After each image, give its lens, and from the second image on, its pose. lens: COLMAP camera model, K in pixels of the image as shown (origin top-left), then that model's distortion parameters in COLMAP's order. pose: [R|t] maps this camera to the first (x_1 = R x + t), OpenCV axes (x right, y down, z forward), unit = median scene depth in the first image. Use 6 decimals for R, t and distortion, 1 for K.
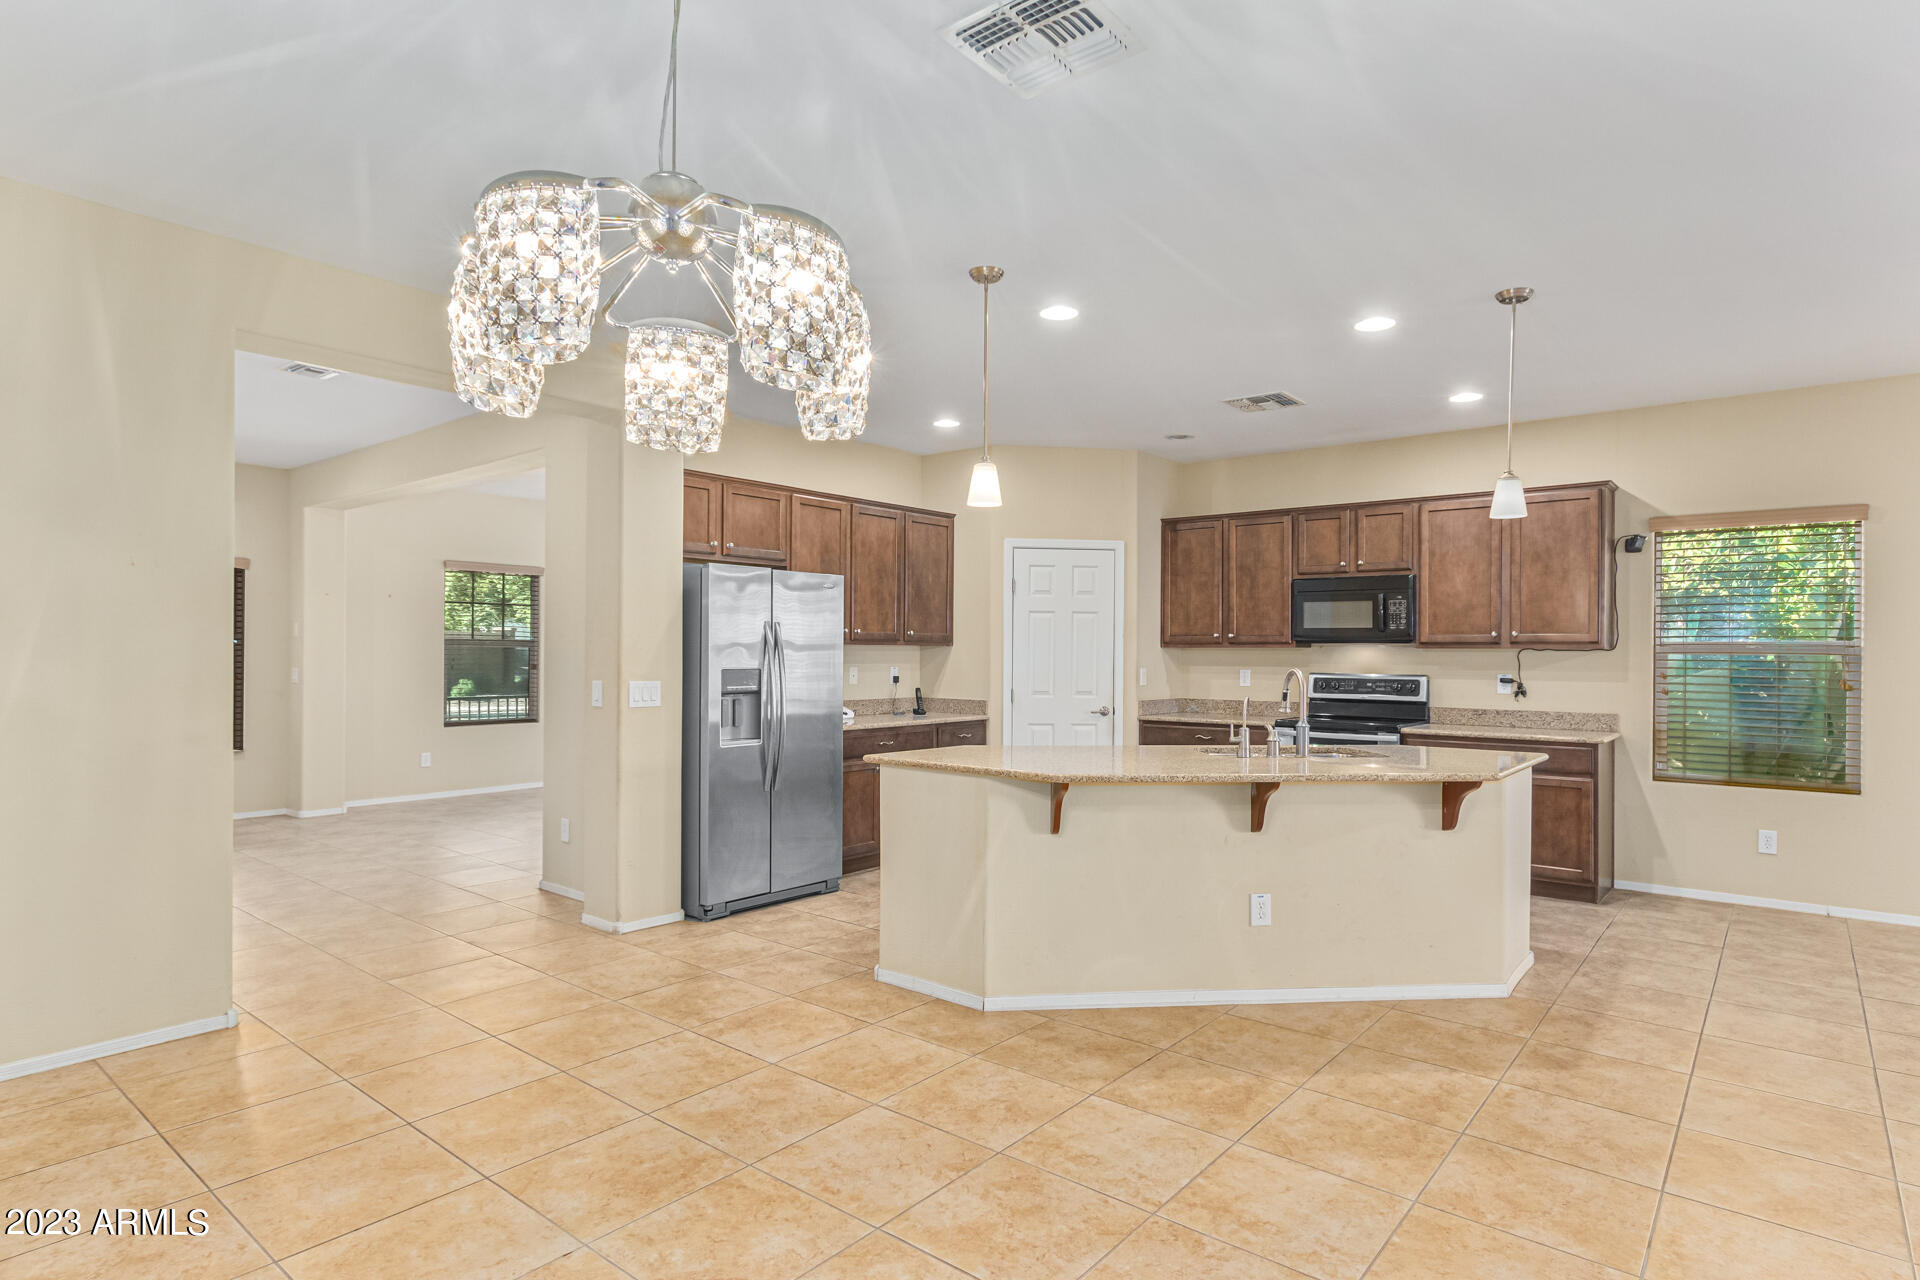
lens RADIAL K [[1031.4, 0, 960.0], [0, 1031.4, 640.0], [0, 0, 1]] dist [0.007134, 0.001026]
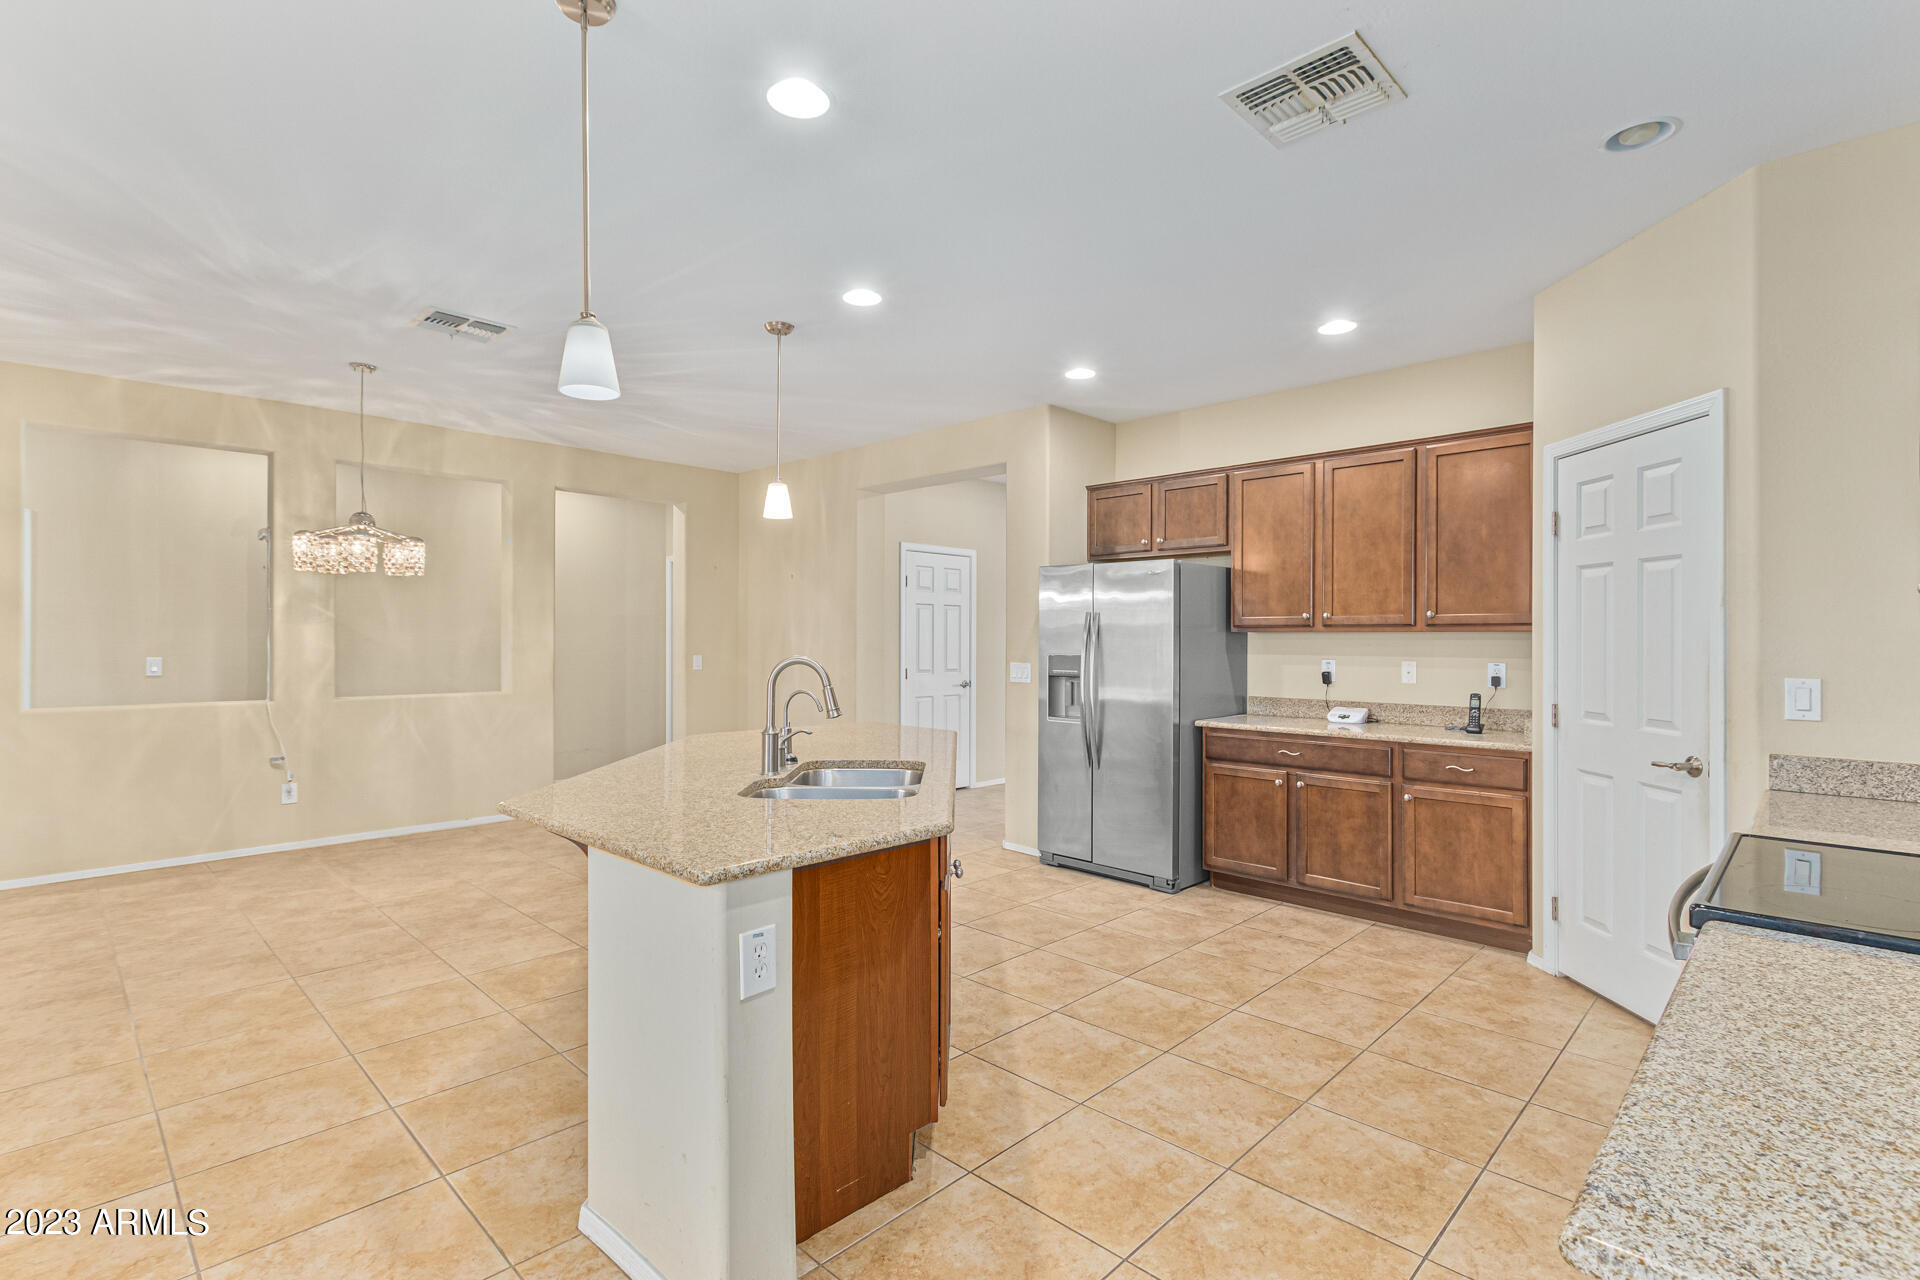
lens RADIAL K [[893.1, 0, 970.0], [0, 893.1, 636.6], [0, 0, 1]] dist [0.004126, 0.000420]
pose [[-0.082985, -0.010646, -0.996494, 0.651170], [0.007069, 0.999911, -0.011272, 0.014646], [0.996526, -0.007980, -0.082902, 0.810490]]
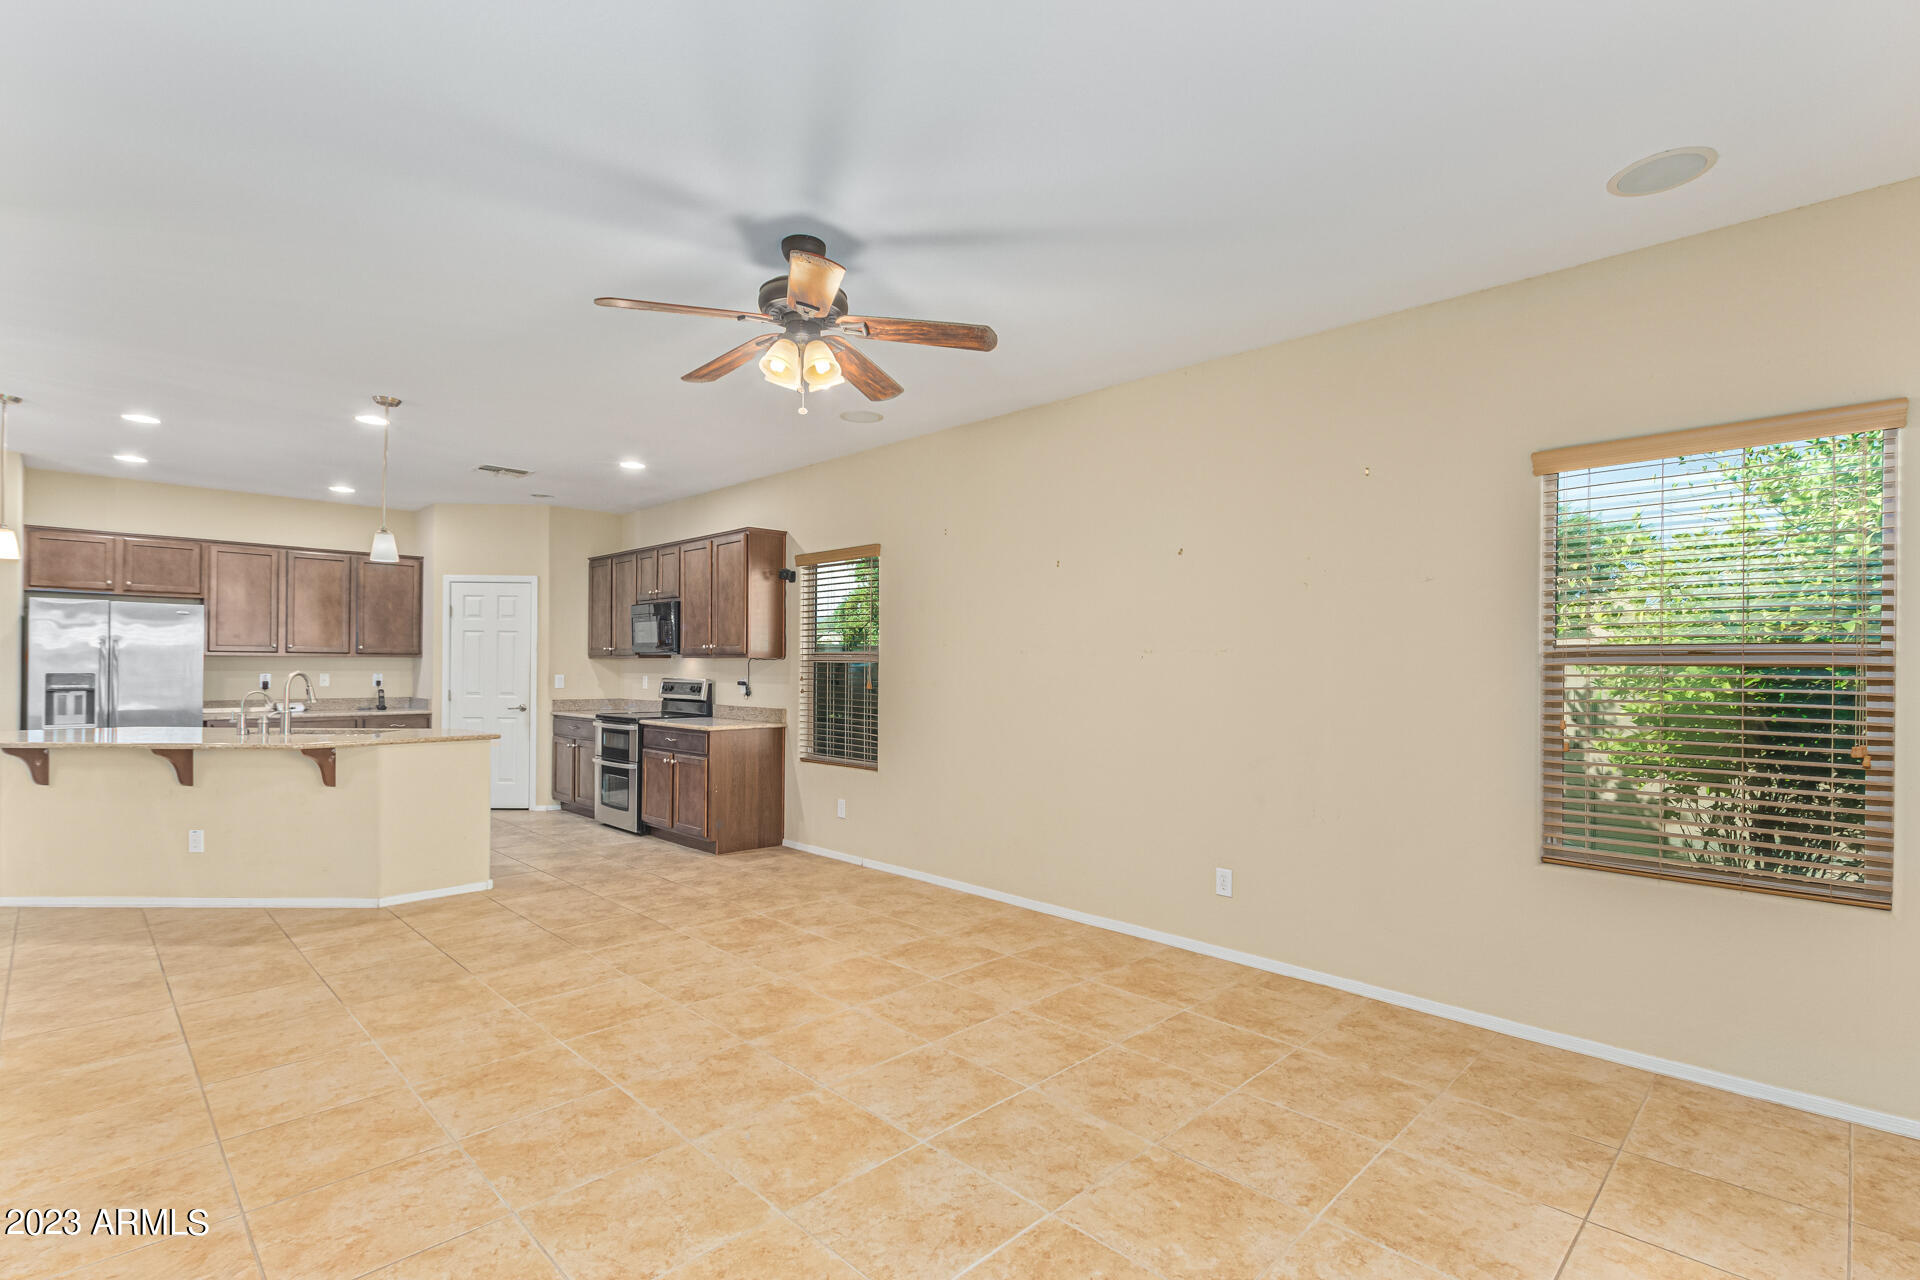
lens RADIAL K [[897.1, 0, 967.6], [0, 897.1, 665.5], [0, 0, 1]] dist [0.003191, 0.000057]
pose [[0.995278, -0.001378, -0.097056, 0.920732], [0.002365, 0.999947, 0.010055, 0.006976], [0.097037, -0.010237, 0.995228, -0.074813]]
